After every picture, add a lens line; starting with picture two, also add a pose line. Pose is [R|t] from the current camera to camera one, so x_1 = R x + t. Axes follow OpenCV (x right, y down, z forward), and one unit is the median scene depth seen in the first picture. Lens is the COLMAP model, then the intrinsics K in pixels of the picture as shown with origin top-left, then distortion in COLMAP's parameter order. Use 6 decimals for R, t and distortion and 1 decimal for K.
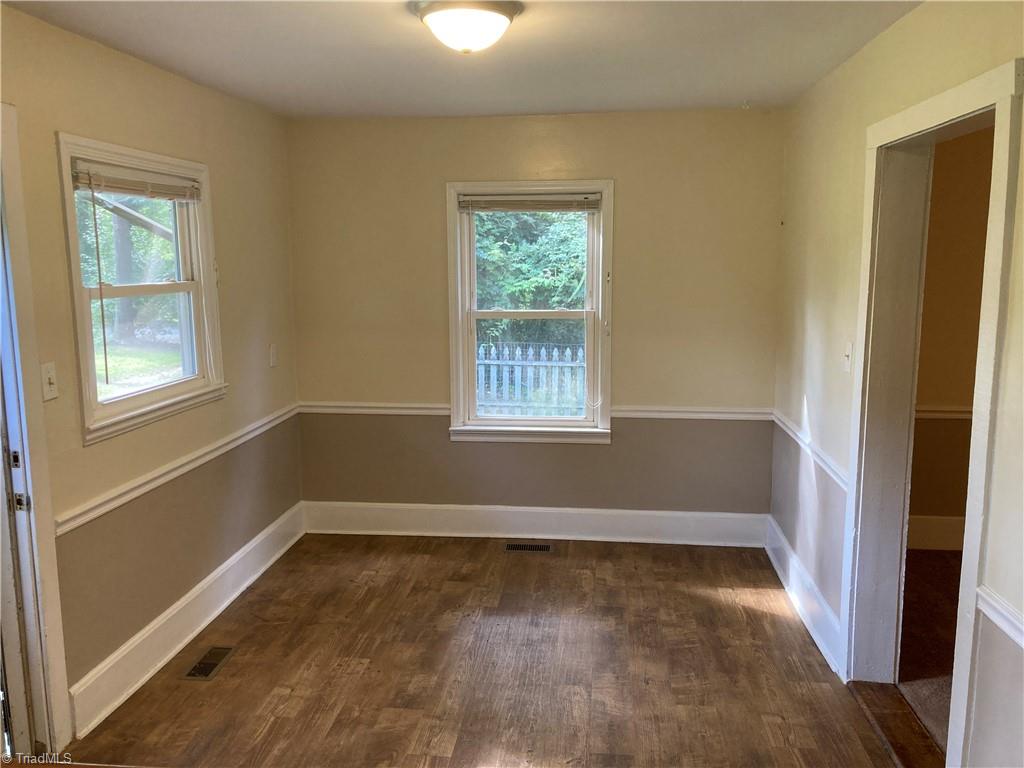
lens RADIAL K [[831.9, 0, 510.1], [0, 831.9, 374.8], [0, 0, 1]] dist [0.027018, -0.009471]
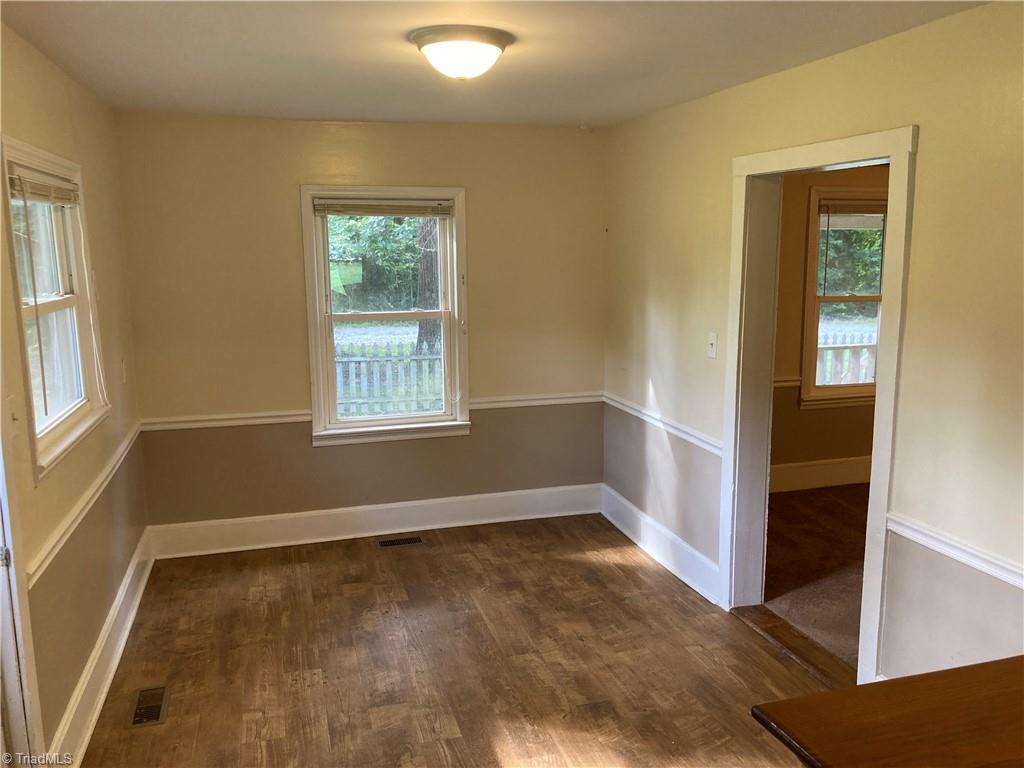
lens RADIAL K [[823.4, 0, 508.9], [0, 823.4, 380.3], [0, 0, 1]] dist [0.043930, -0.043984]
pose [[0.927404, -0.065007, 0.368370, -0.245214], [0.058291, 0.997868, 0.029344, -0.016655], [-0.369493, -0.005741, 0.929216, -0.003462]]
